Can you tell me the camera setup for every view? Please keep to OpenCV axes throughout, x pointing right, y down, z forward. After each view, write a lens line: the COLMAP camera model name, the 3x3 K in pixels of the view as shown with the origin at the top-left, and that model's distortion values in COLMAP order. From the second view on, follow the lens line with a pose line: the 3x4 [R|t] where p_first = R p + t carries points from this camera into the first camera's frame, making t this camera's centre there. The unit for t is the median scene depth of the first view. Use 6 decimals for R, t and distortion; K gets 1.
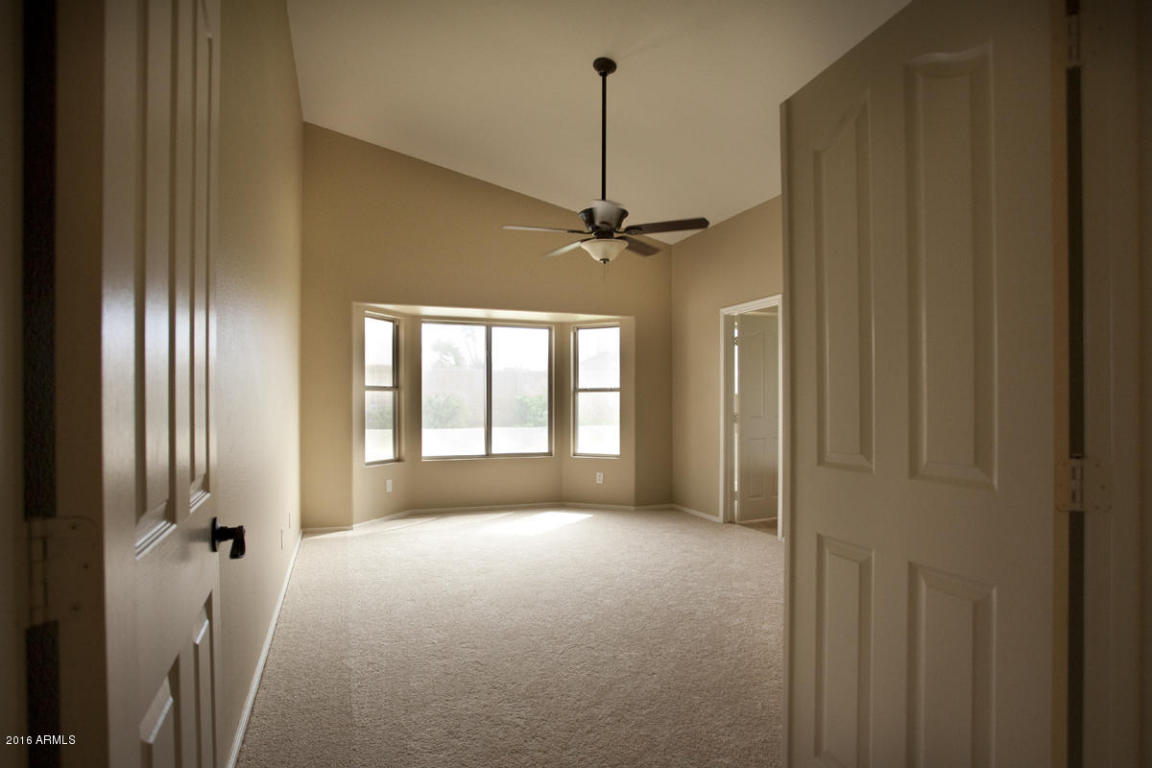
lens RADIAL K [[613.8, 0, 572.7], [0, 613.8, 399.4], [0, 0, 1]] dist [-0.051694, 0.028809]
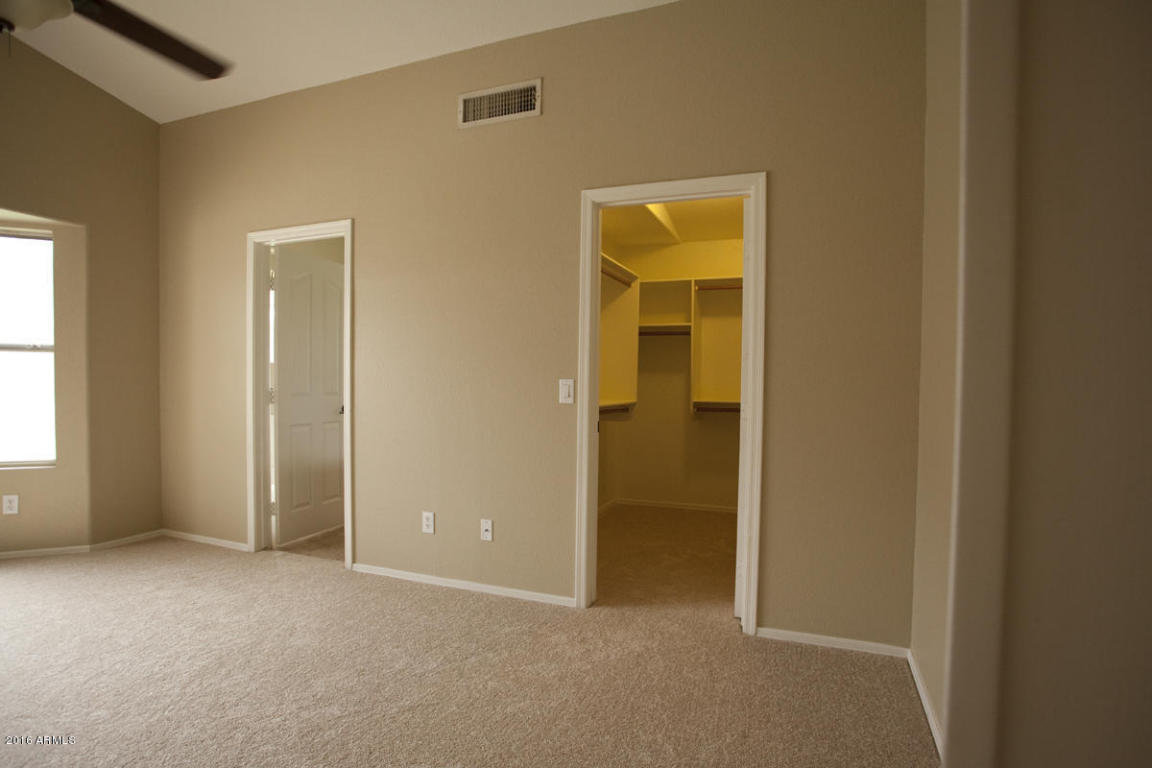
lens RADIAL K [[613.8, 0, 572.7], [0, 613.8, 399.4], [0, 0, 1]] dist [-0.051694, 0.028809]
pose [[0.705486, -0.016025, 0.708543, 0.022172], [-0.015934, 0.999133, 0.038462, 0.002172], [-0.708545, -0.038425, 0.704619, 0.281573]]
